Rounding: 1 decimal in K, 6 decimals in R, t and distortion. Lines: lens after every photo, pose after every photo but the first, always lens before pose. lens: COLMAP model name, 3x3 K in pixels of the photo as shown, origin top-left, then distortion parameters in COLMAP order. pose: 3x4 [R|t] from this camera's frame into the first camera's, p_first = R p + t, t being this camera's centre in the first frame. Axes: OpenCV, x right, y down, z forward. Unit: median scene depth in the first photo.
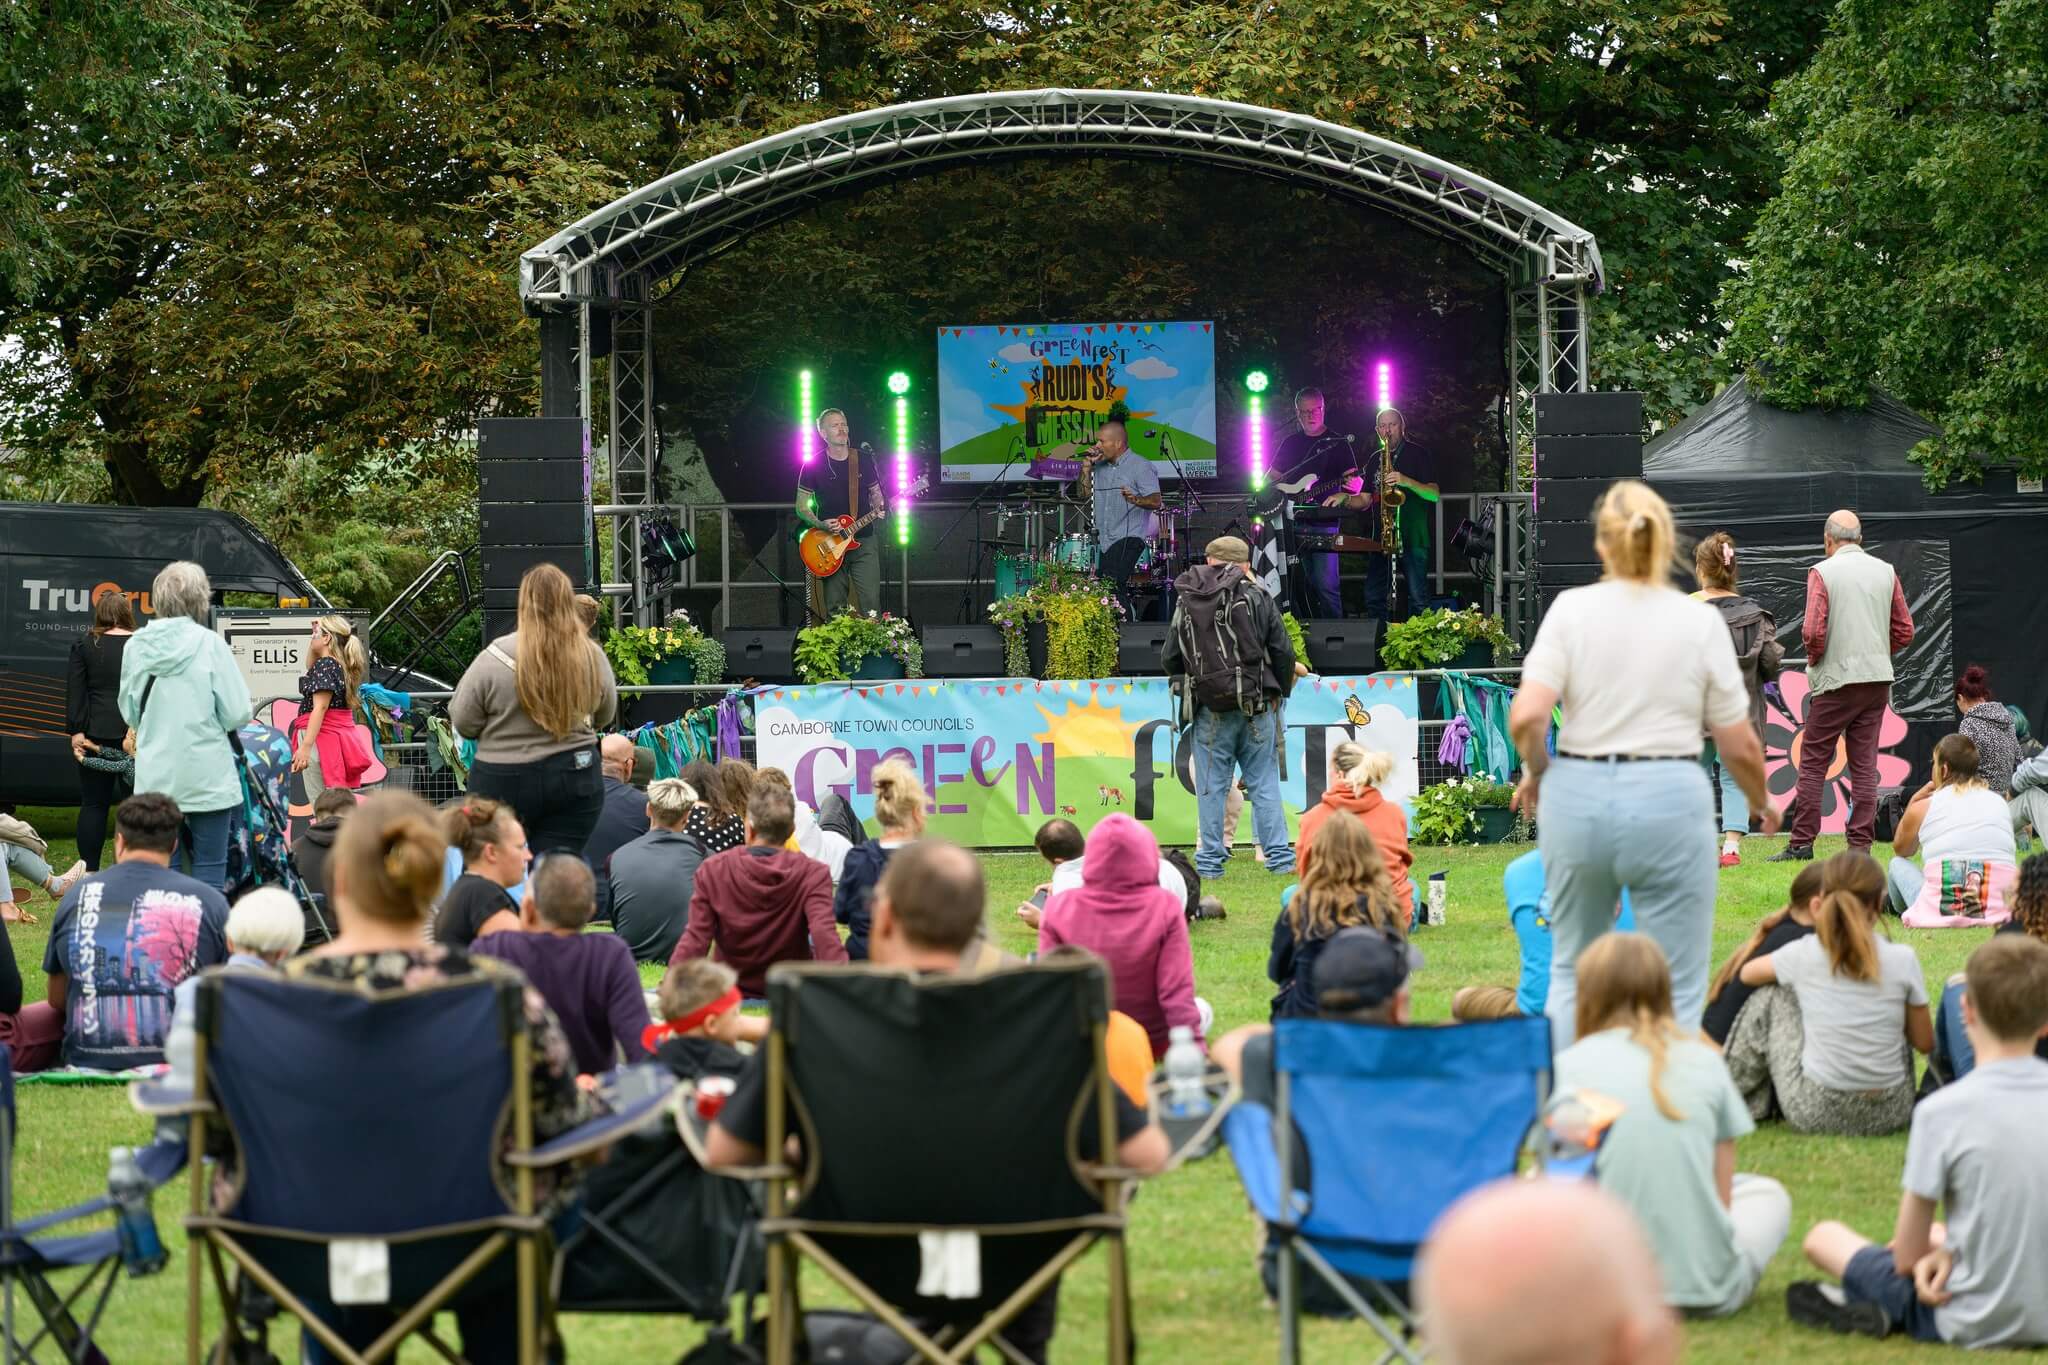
lens RADIAL K [[5963.8, 0, 1024.9], [0, 5963.8, 681.4], [0, 0, 1]] dist [0.086570, 0.000000]
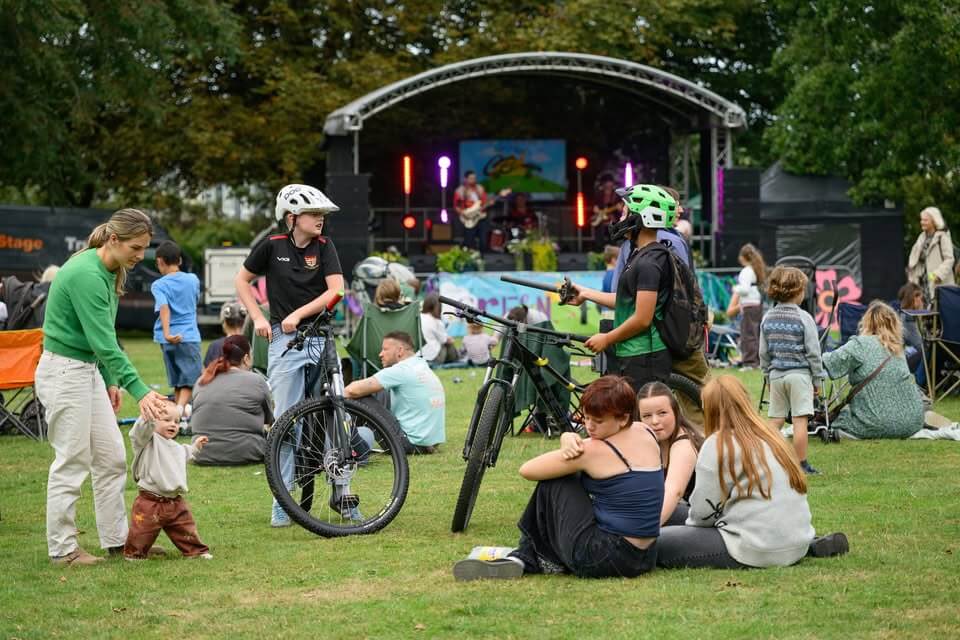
lens RADIAL K [[2795.5, 0, 479.7], [0, 2795.5, 319.6], [0, 0, 1]] dist [0.086570, 0.000000]
pose [[0.993125, 0.003062, 0.117018, -0.164950], [-0.003479, 0.999988, 0.003360, 0.015890], [-0.117007, -0.003744, 0.993124, -0.236477]]
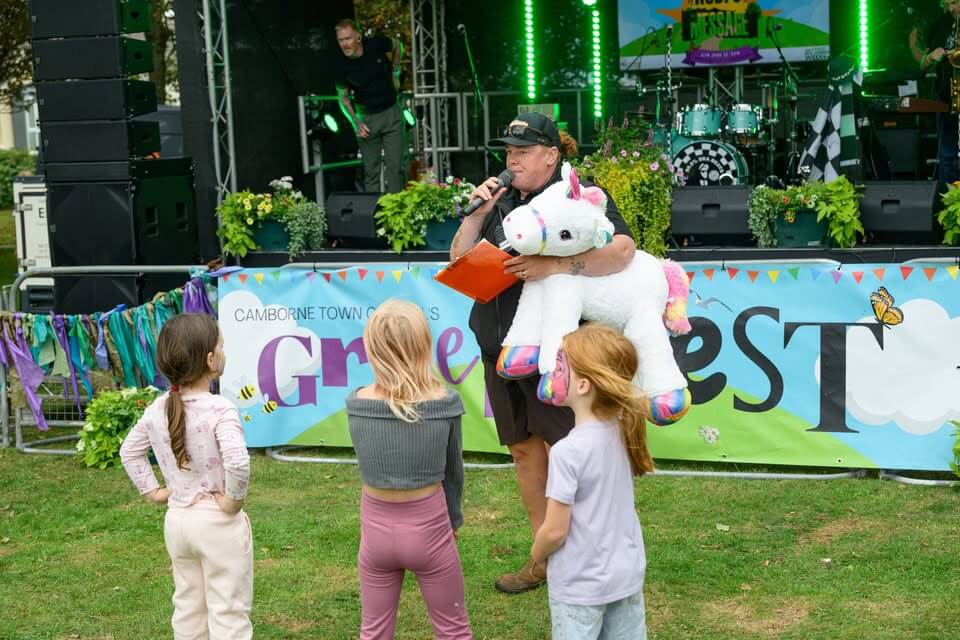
lens RADIAL K [[1436.9, 0, 482.8], [0, 1436.9, 322.0], [0, 0, 1]] dist [0.015203, 0.000000]
pose [[0.958629, 0.020011, -0.283954, 0.055260], [0.011626, 0.993941, 0.109296, -0.014149], [0.284420, -0.108076, 0.952588, 0.751990]]
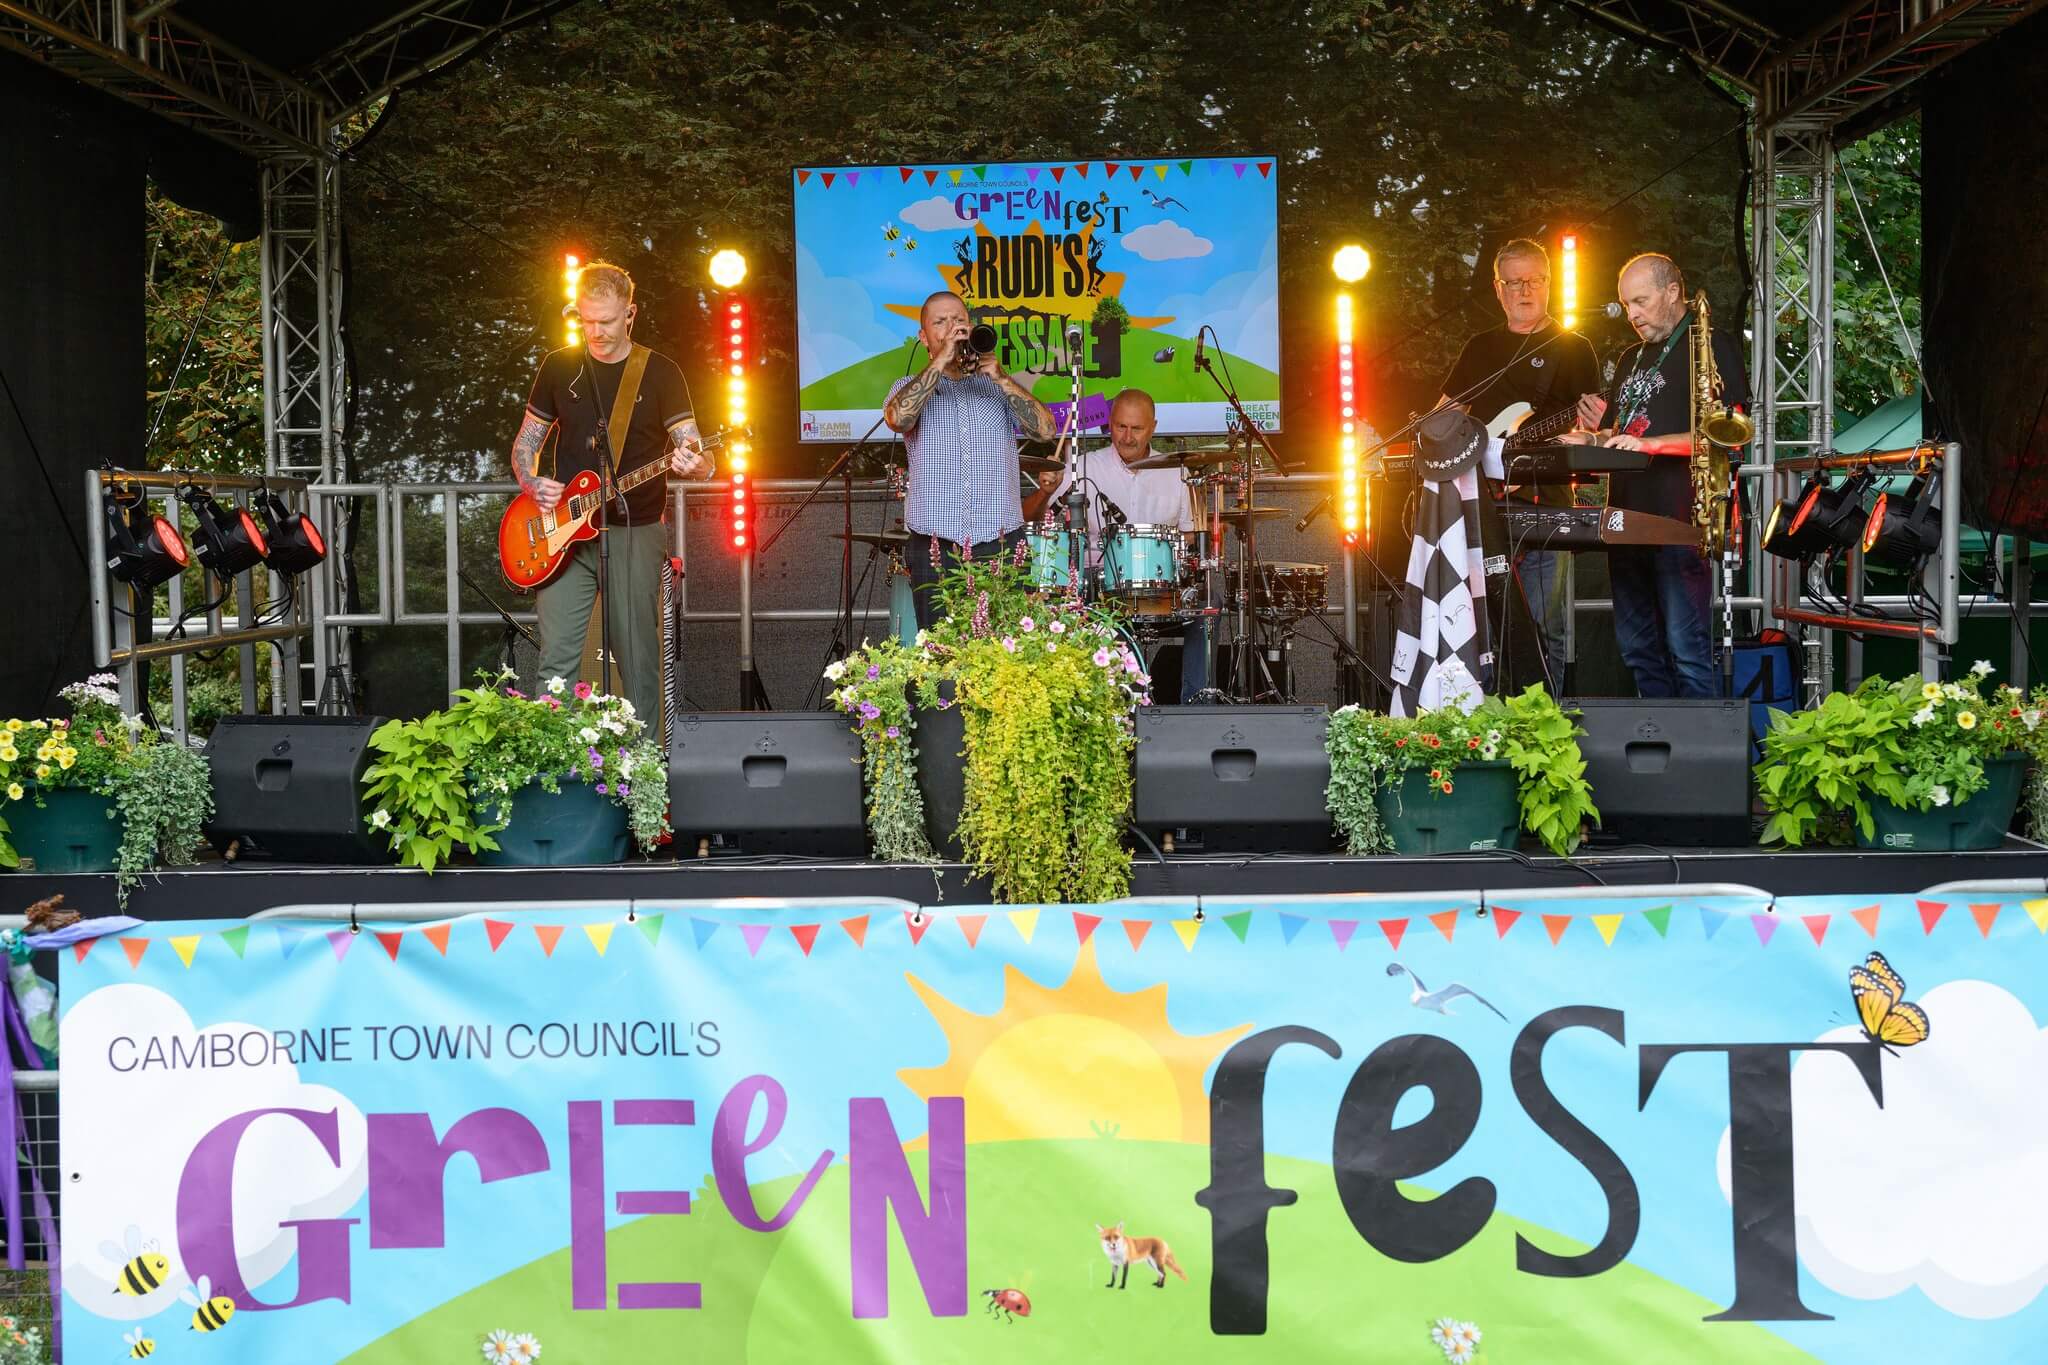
lens RADIAL K [[3065.4, 0, 1023.0], [0, 3065.4, 679.8], [0, 0, 1]] dist [0.015203, 0.000000]
pose [[0.999993, 0.000760, 0.003621, 0.007070], [-0.000773, 0.999994, 0.003430, -0.012567], [-0.003618, -0.003432, 0.999988, 0.783225]]
